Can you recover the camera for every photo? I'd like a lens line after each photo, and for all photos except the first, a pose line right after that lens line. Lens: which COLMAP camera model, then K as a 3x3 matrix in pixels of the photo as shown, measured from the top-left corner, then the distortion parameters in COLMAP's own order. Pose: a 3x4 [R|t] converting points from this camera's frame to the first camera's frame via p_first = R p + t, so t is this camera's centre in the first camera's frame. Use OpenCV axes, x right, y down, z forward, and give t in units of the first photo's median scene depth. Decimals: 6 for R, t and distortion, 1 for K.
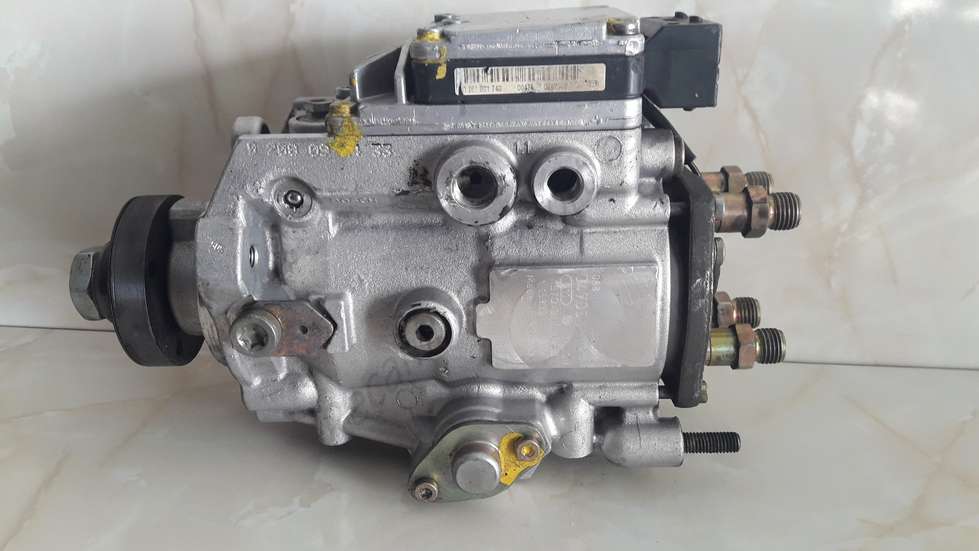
lens RADIAL K [[873.6, 0, 489.5], [0, 873.6, 275.5], [0, 0, 1]] dist [0.054102, 0.003936]
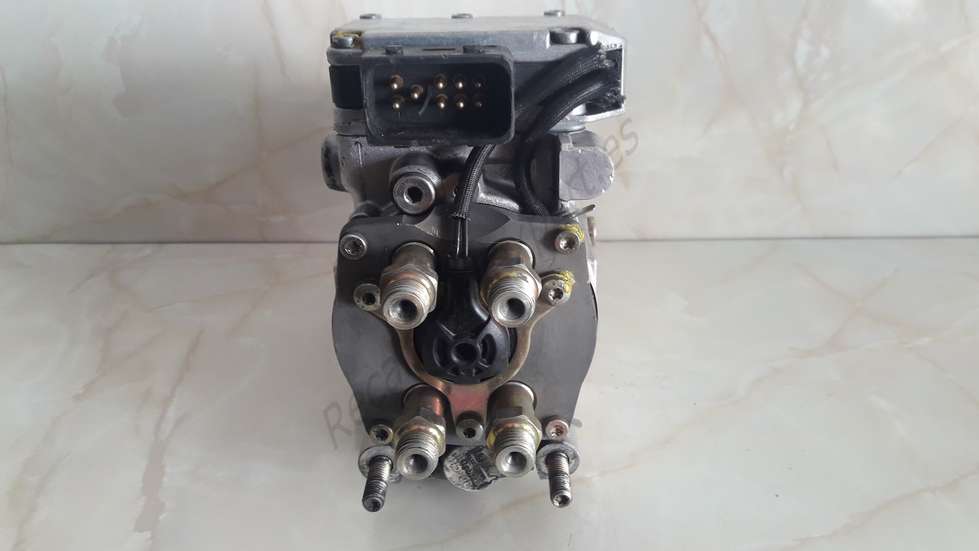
lens RADIAL K [[873.6, 0, 489.5], [0, 873.6, 275.5], [0, 0, 1]] dist [0.054102, 0.003936]
pose [[0.997936, -0.050671, -0.039439, 0.060143], [0.054417, 0.993441, 0.100564, 0.019895], [0.034084, -0.102503, 0.994149, -0.901278]]
